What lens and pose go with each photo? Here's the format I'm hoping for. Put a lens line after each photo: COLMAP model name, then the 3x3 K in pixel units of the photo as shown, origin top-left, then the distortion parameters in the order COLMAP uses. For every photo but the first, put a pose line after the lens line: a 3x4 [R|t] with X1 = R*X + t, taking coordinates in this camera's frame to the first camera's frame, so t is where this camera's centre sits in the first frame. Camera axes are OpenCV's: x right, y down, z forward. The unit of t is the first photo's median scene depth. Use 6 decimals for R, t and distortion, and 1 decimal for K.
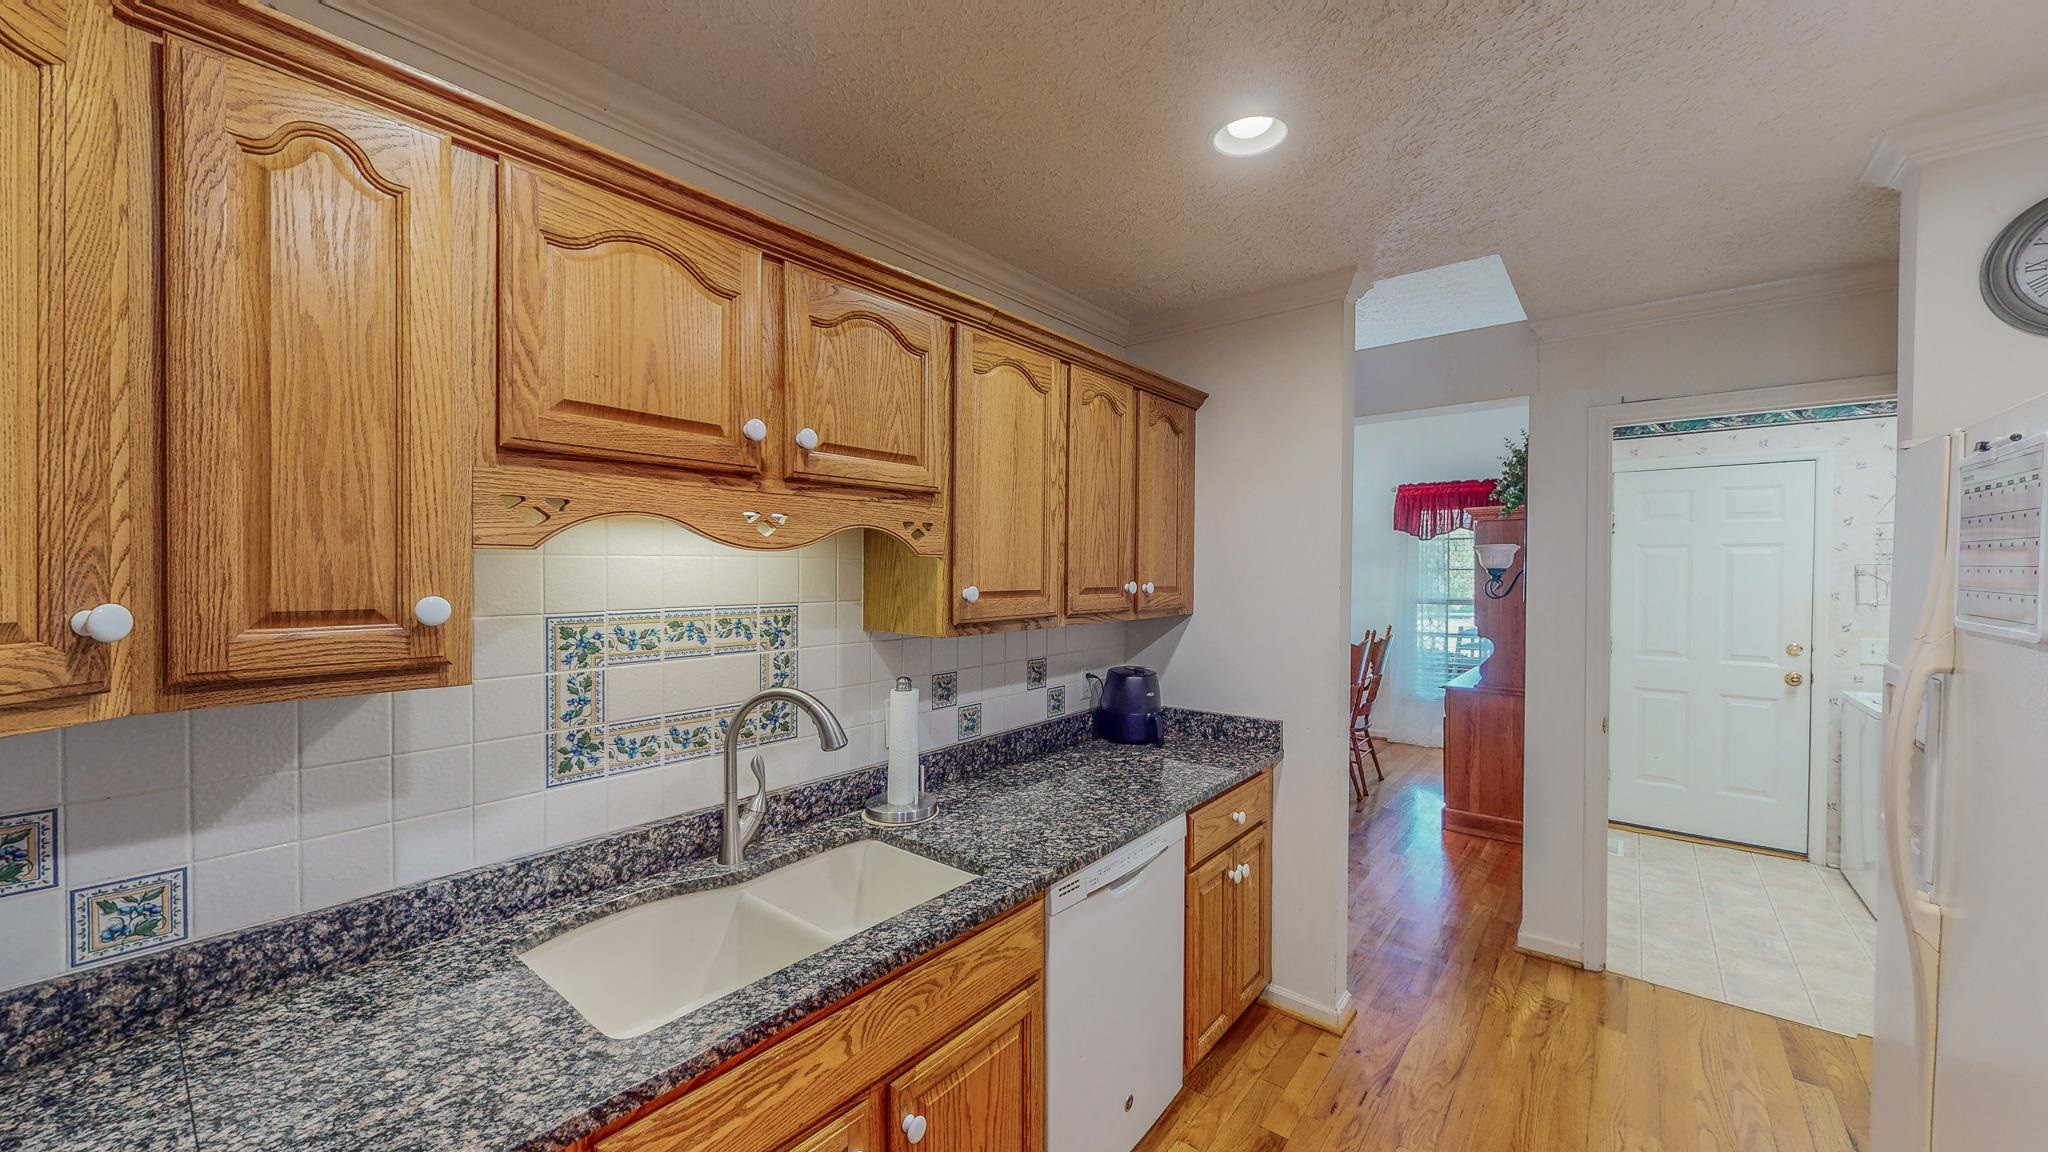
lens RADIAL K [[752.7, 0, 1024.8], [0, 752.7, 579.7], [0, 0, 1]] dist [0.000799, 0.000050]
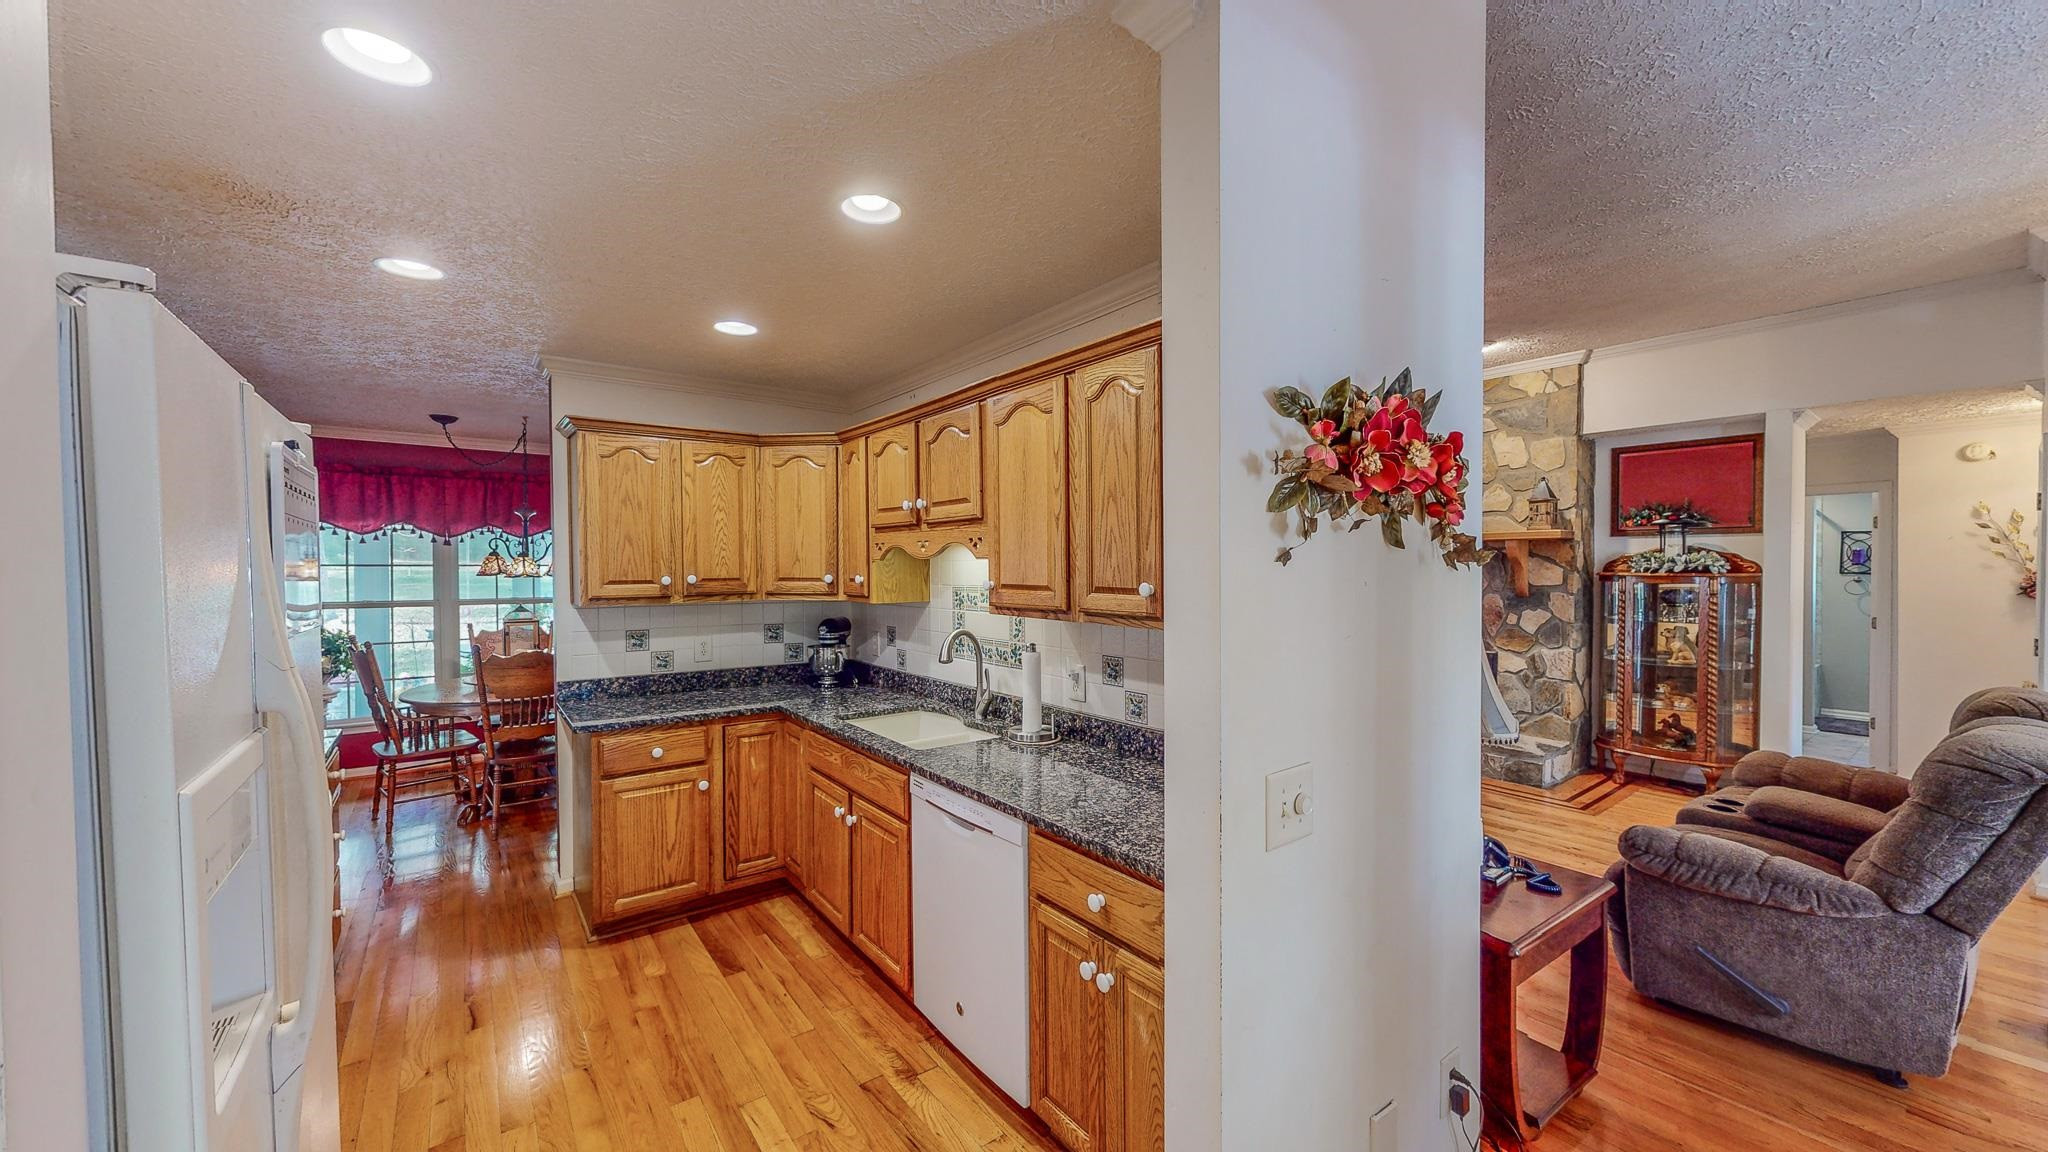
lens RADIAL K [[752.7, 0, 1024.8], [0, 752.7, 579.7], [0, 0, 1]] dist [0.000799, 0.000050]
pose [[-0.243154, 0.017552, -0.969829, 1.307399], [-0.012263, 0.999701, 0.021167, -0.022048], [0.969910, 0.017039, -0.242866, 1.419964]]
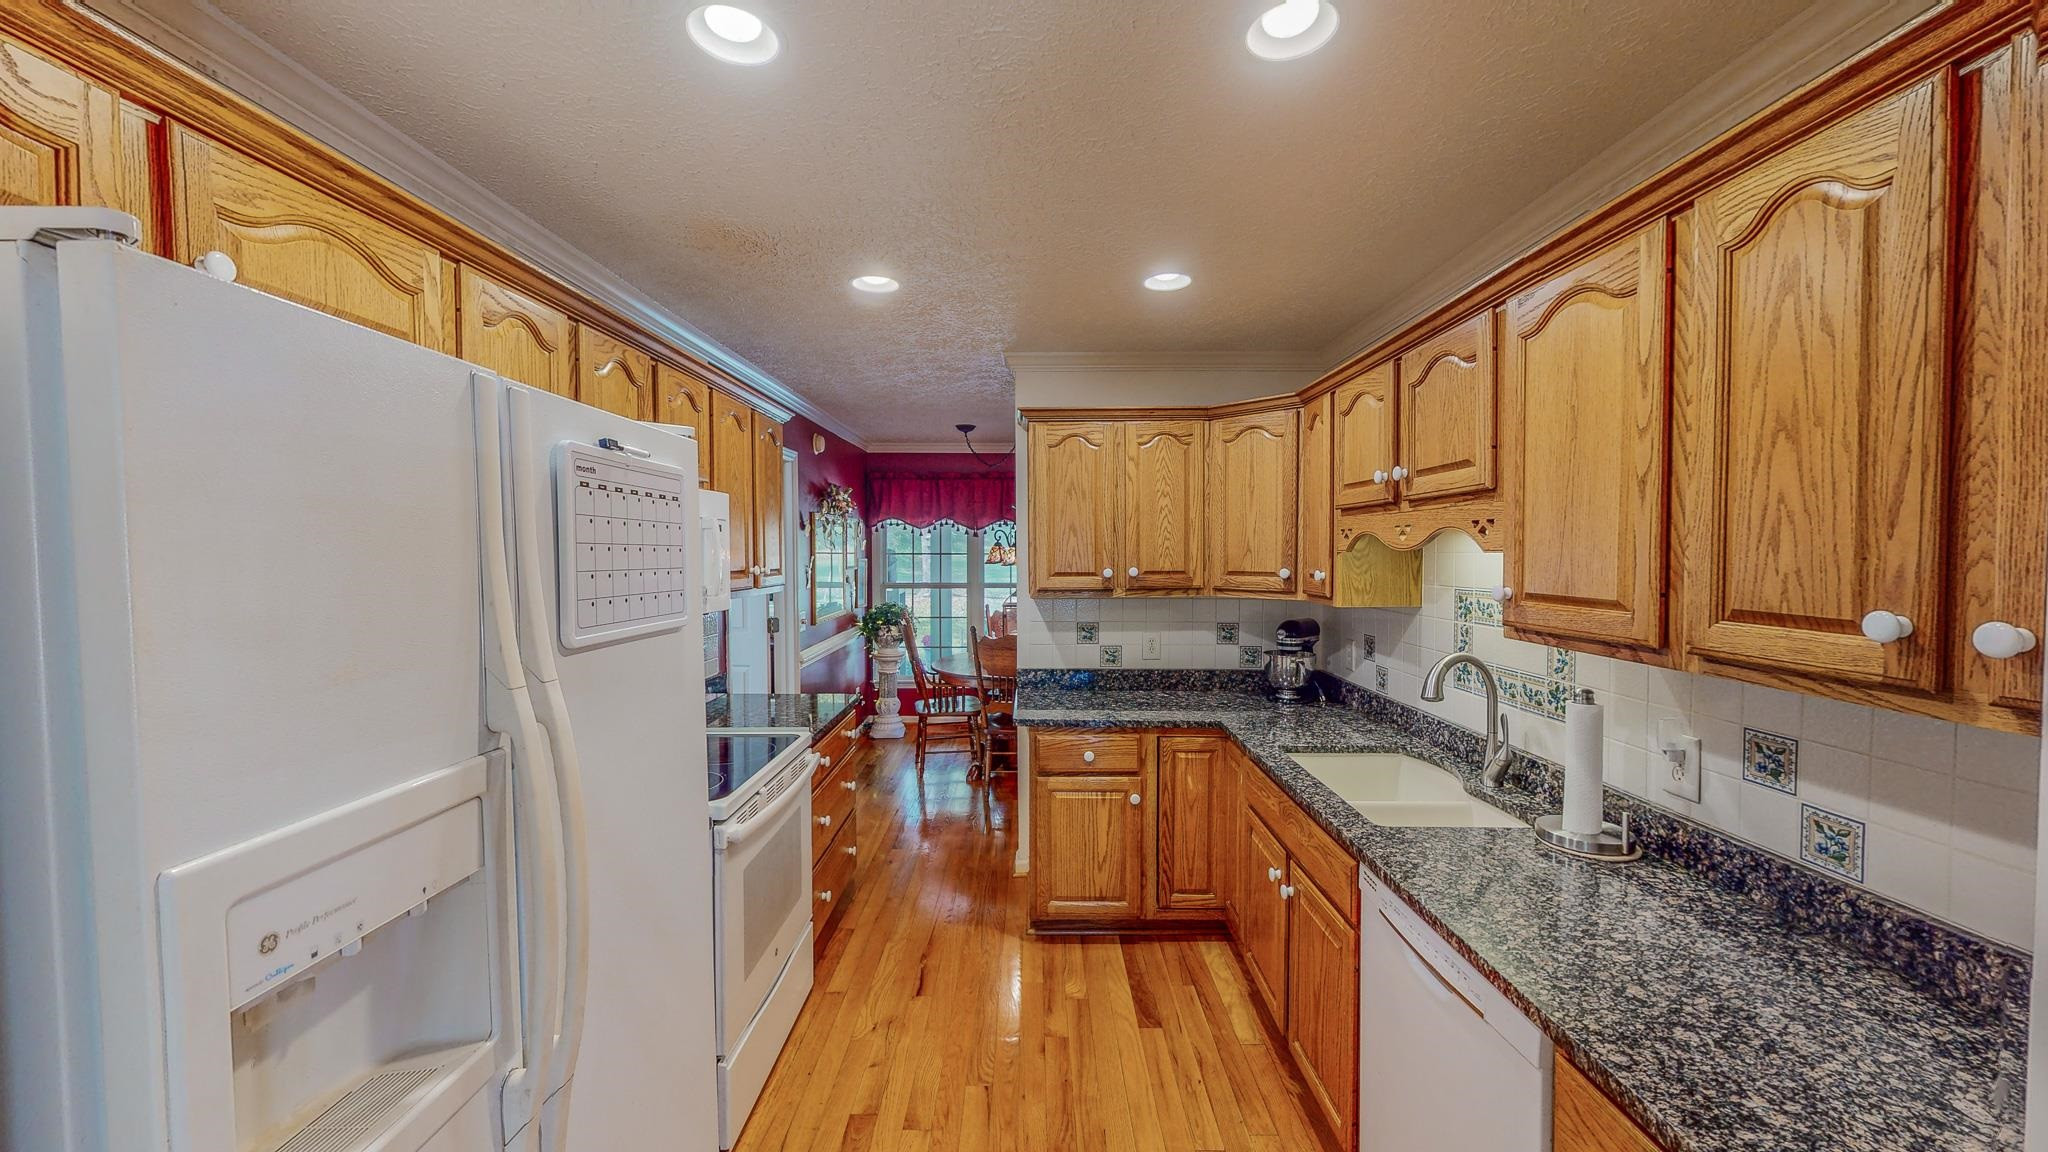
lens RADIAL K [[752.7, 0, 1024.8], [0, 752.7, 579.7], [0, 0, 1]] dist [0.000799, 0.000050]
pose [[-0.783473, 0.023755, -0.620972, 0.952604], [-0.007653, 0.998824, 0.047866, -0.036647], [0.621379, 0.042254, -0.782370, 1.359184]]
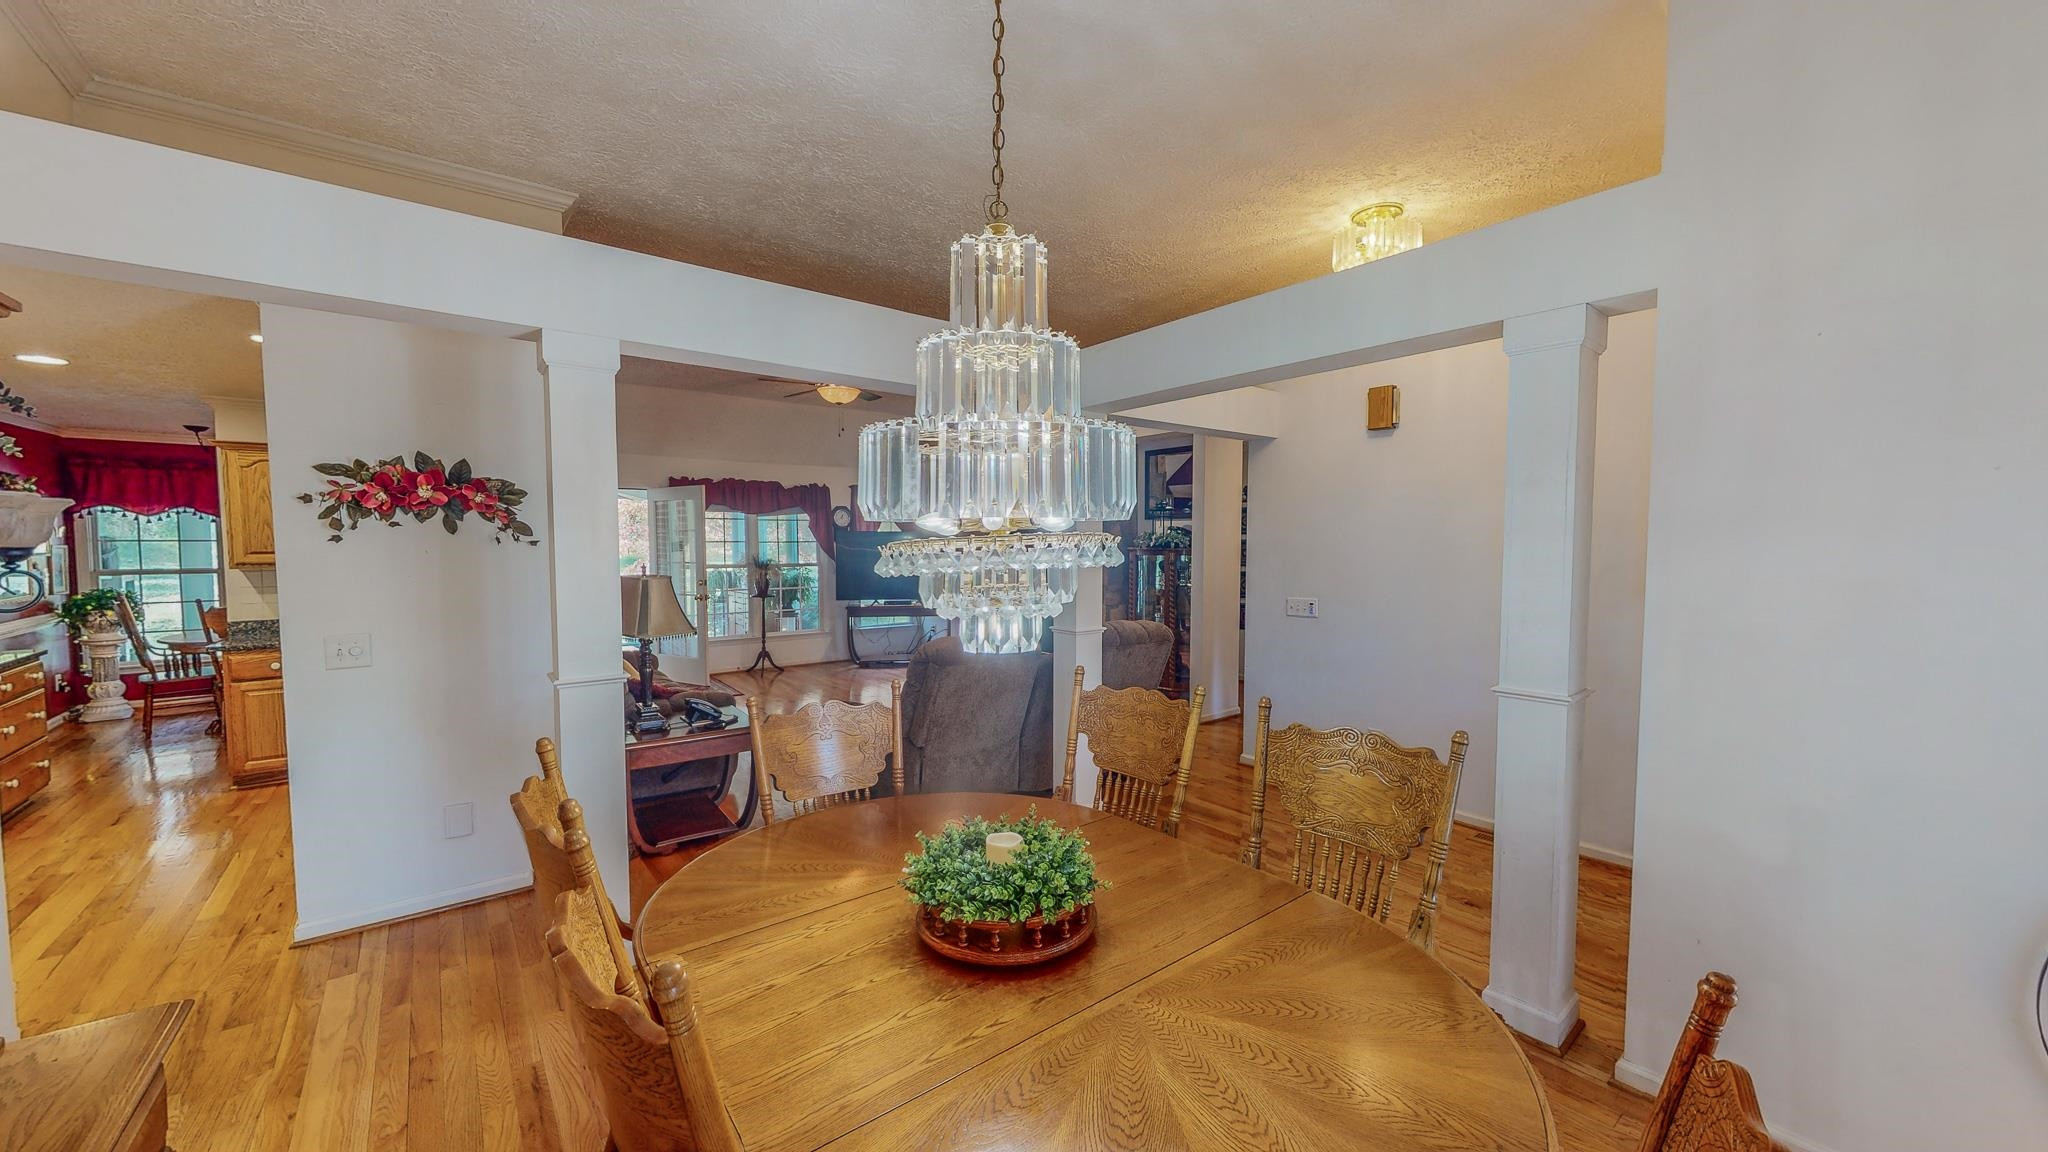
lens RADIAL K [[752.7, 0, 1024.8], [0, 752.7, 579.7], [0, 0, 1]] dist [0.000799, 0.000050]
pose [[-0.219344, 0.048402, -0.974446, 1.794314], [-0.014390, 0.998500, 0.052836, -0.050571], [0.975542, 0.025611, -0.218318, 3.272201]]
